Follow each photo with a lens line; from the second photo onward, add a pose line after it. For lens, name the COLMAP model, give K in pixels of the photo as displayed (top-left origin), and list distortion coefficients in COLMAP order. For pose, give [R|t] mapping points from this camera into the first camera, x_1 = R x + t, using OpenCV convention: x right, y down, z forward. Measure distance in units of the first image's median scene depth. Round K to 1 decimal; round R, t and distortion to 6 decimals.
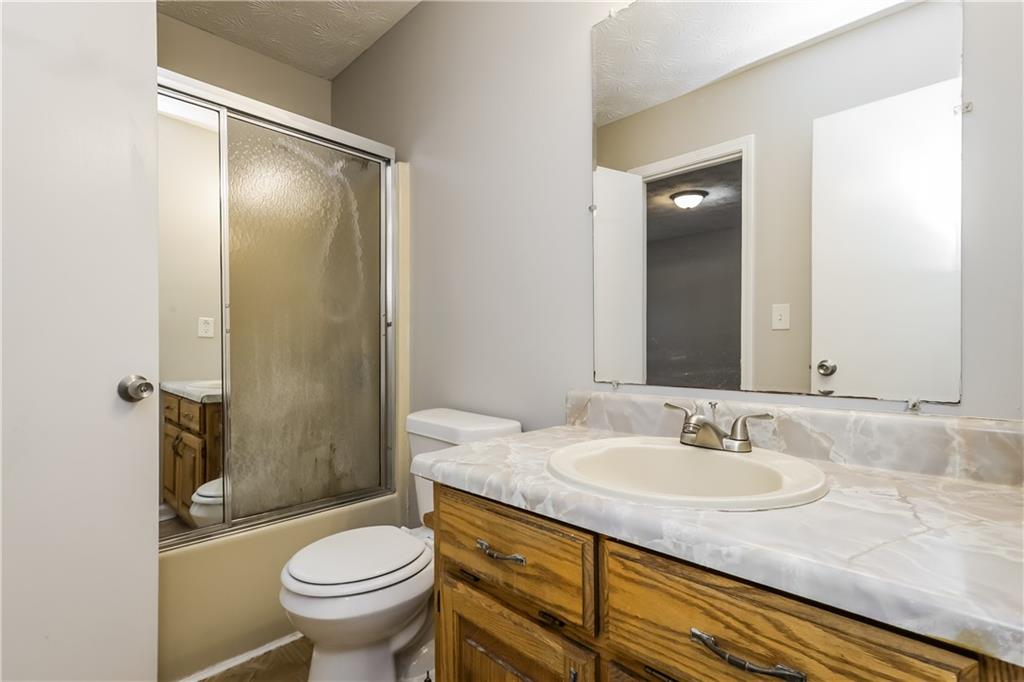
lens RADIAL K [[491.4, 0, 512.6], [0, 491.4, 344.1], [0, 0, 1]] dist [0.022279, 0.000190]
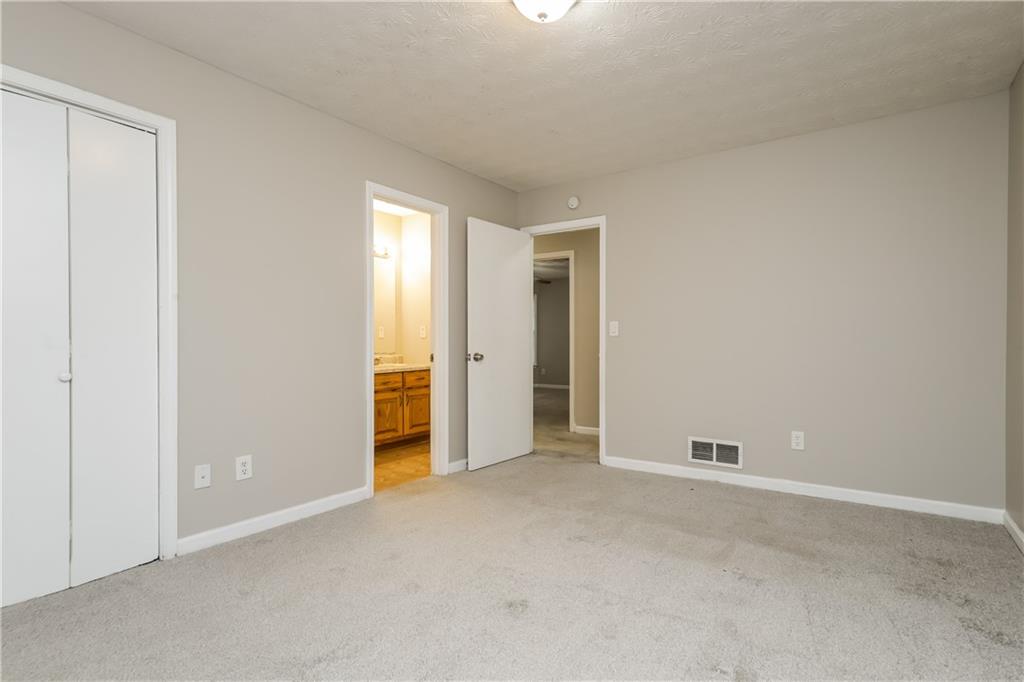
lens RADIAL K [[491.4, 0, 512.0], [0, 491.4, 343.6], [0, 0, 1]] dist [0.022279, 0.000190]
pose [[-0.135494, 0.002342, 0.990775, -6.152377], [0.003210, 0.999993, -0.001925, 0.025952], [-0.990773, 0.002919, -0.135500, 0.426334]]
